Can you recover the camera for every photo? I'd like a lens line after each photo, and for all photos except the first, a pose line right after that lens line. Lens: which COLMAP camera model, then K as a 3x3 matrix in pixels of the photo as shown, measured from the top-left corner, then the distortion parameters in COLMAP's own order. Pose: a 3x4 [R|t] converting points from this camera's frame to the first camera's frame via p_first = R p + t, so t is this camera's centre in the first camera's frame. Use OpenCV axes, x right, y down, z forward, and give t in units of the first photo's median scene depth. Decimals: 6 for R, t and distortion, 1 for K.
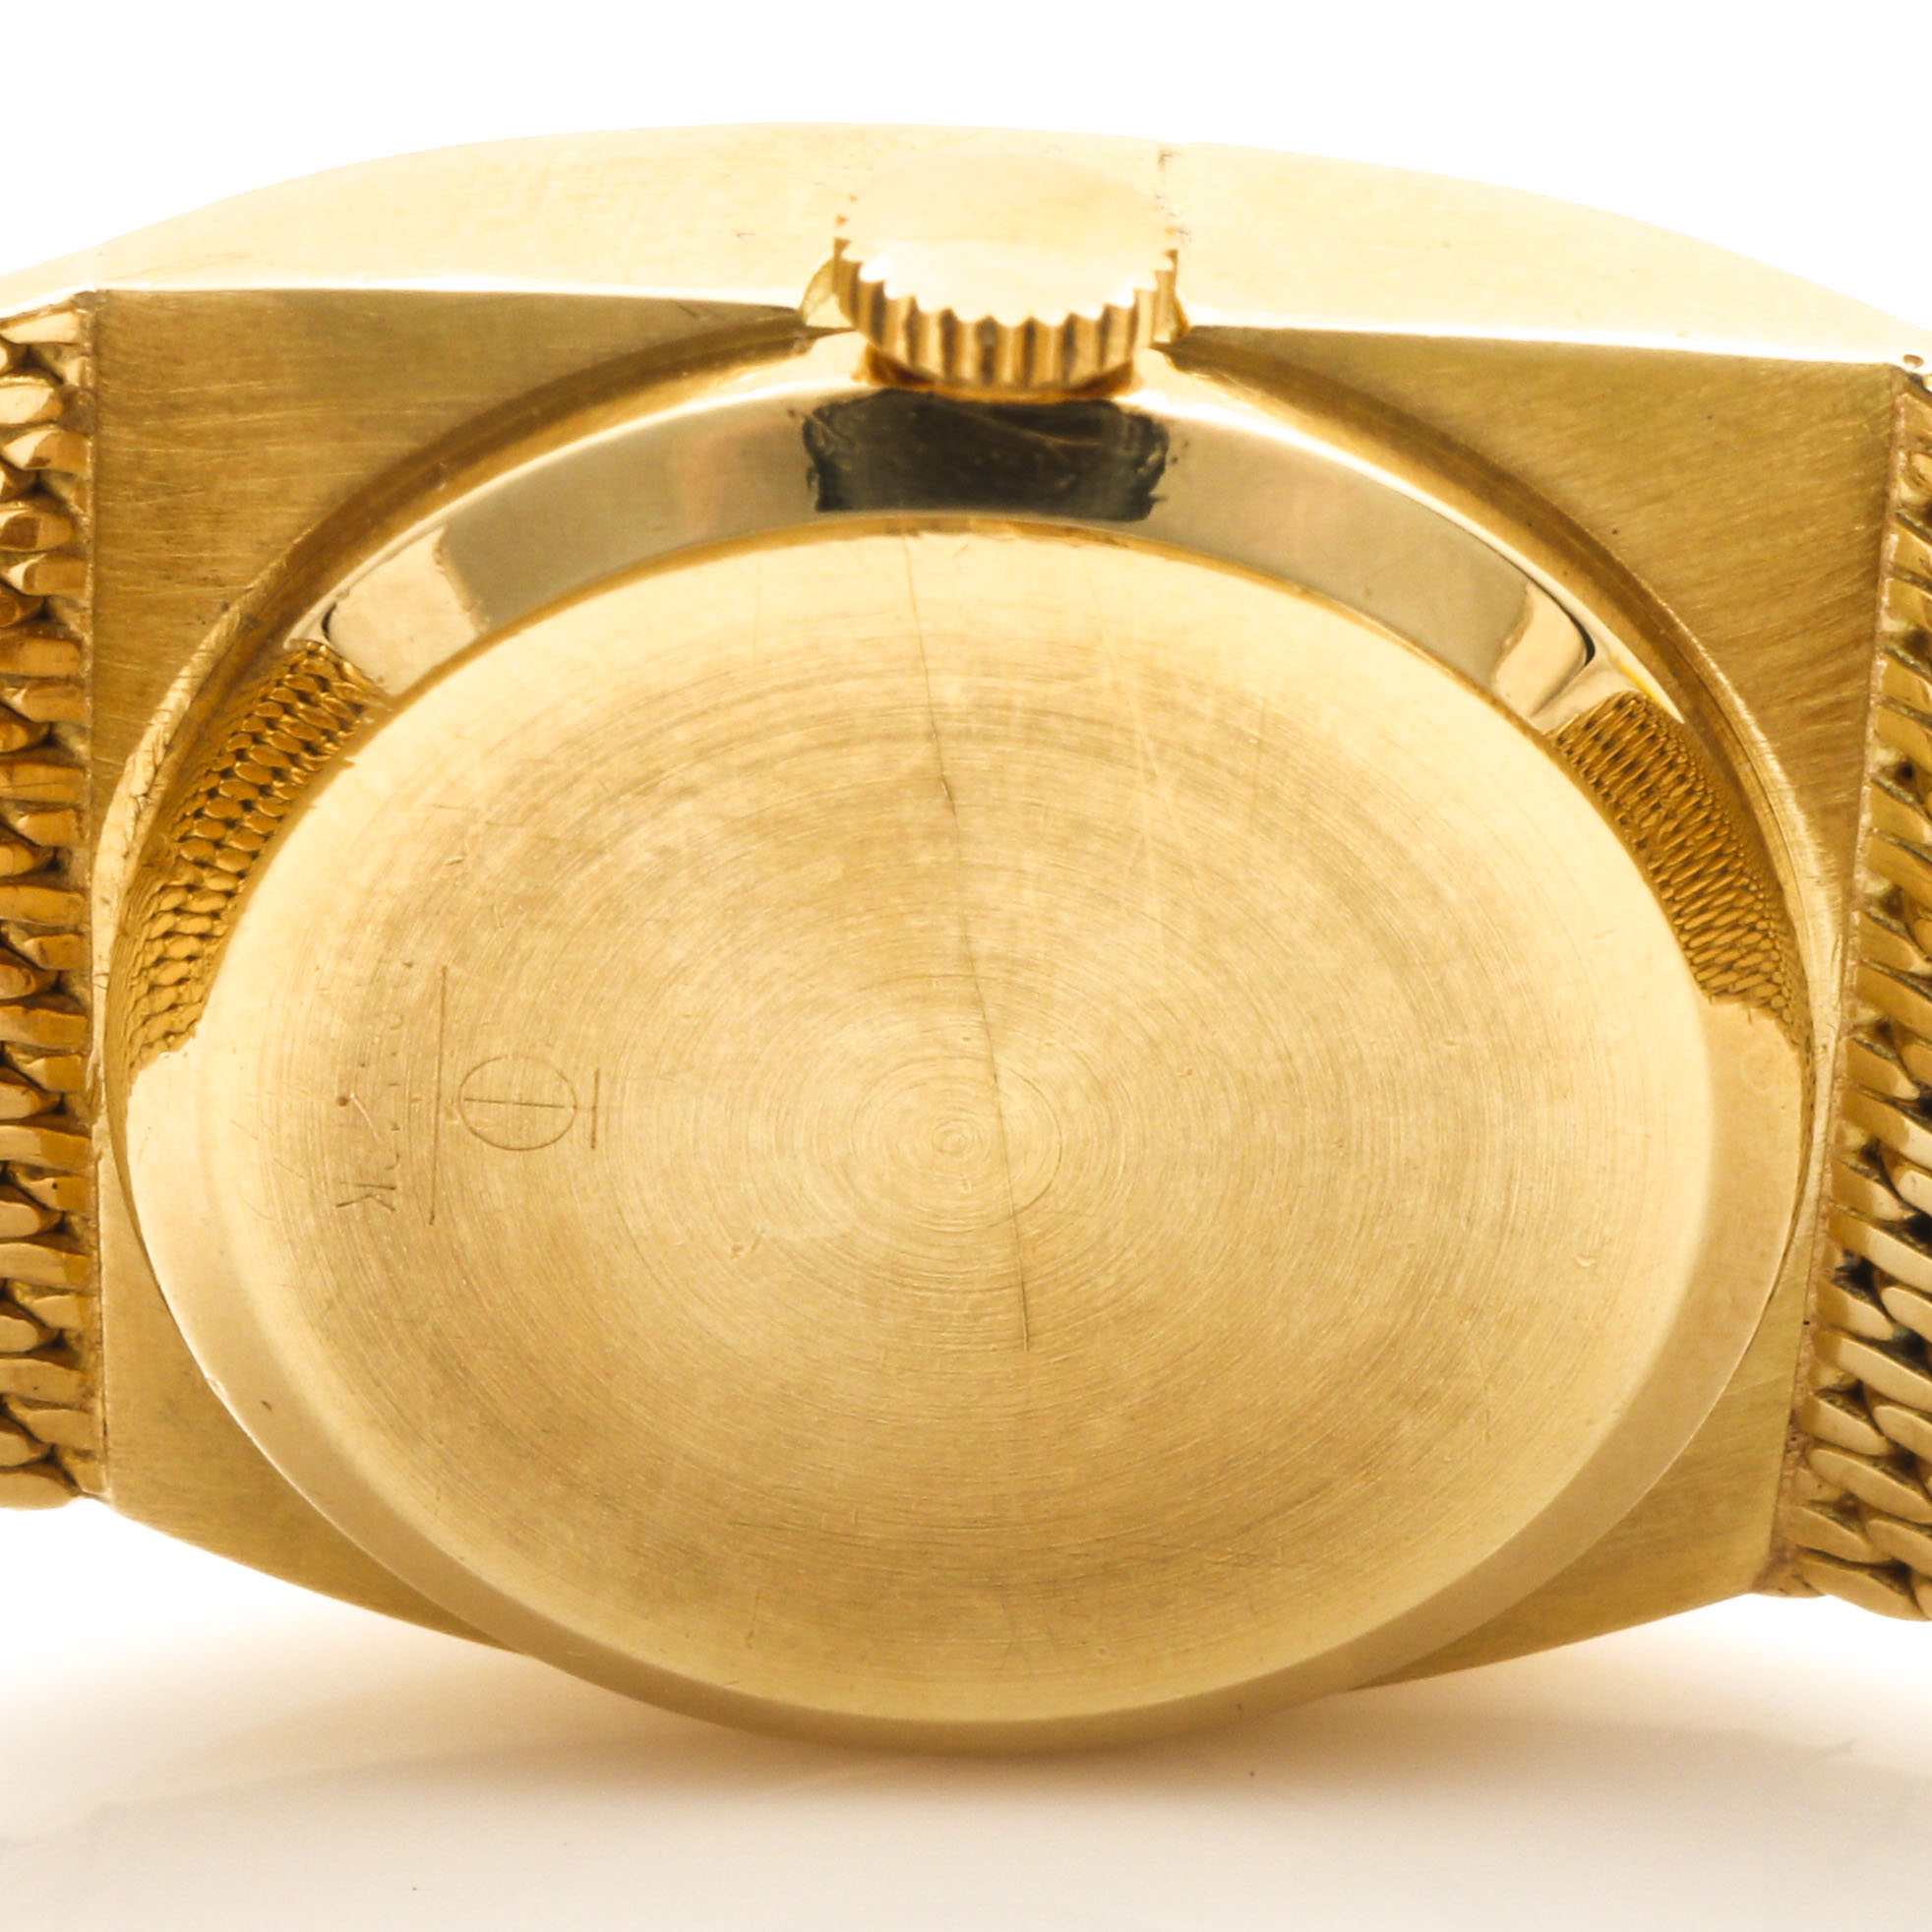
lens RADIAL K [[12035.4, 0, 966.7], [0, 12035.4, 966.0], [0, 0, 1]] dist [0.024522, 0.000000]
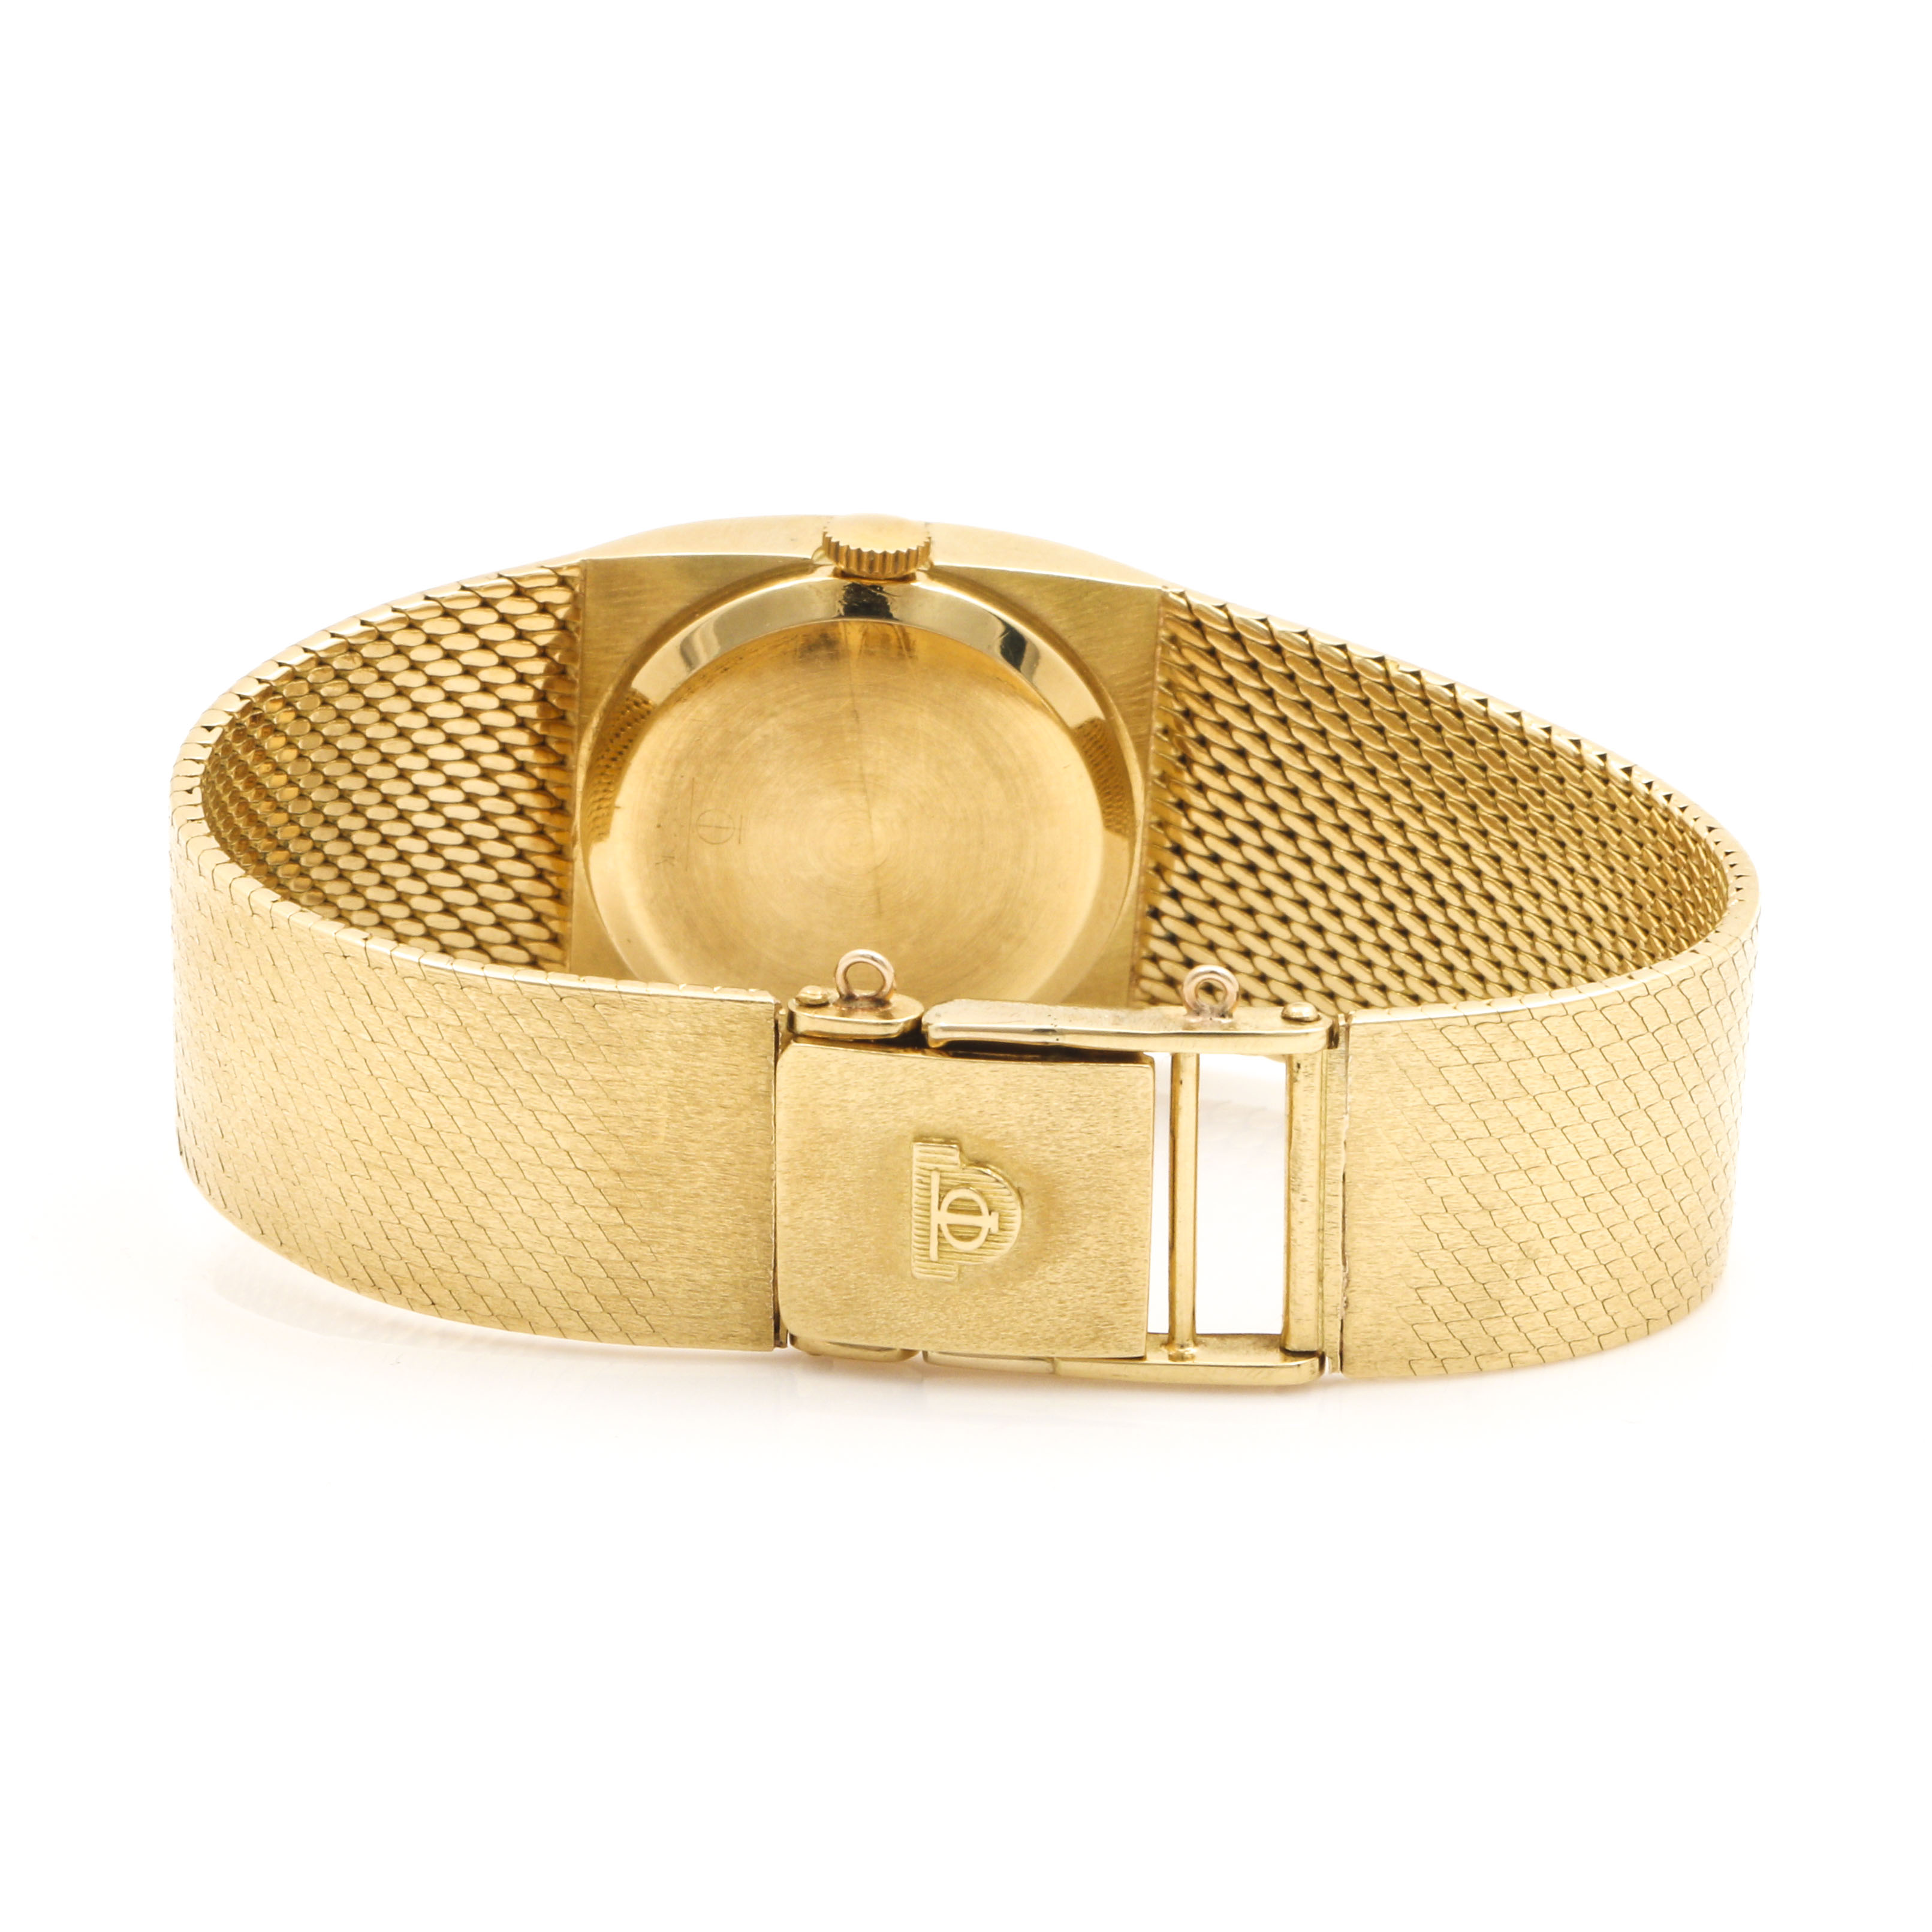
lens RADIAL K [[12035.4, 0, 965.8], [0, 12035.4, 965.9], [0, 0, 1]] dist [0.024522, 0.000000]
pose [[0.999738, 0.010262, 0.020474, -0.036103], [-0.005631, 0.976690, -0.214579, 0.711252], [-0.022199, 0.214407, 0.976492, -2.017098]]
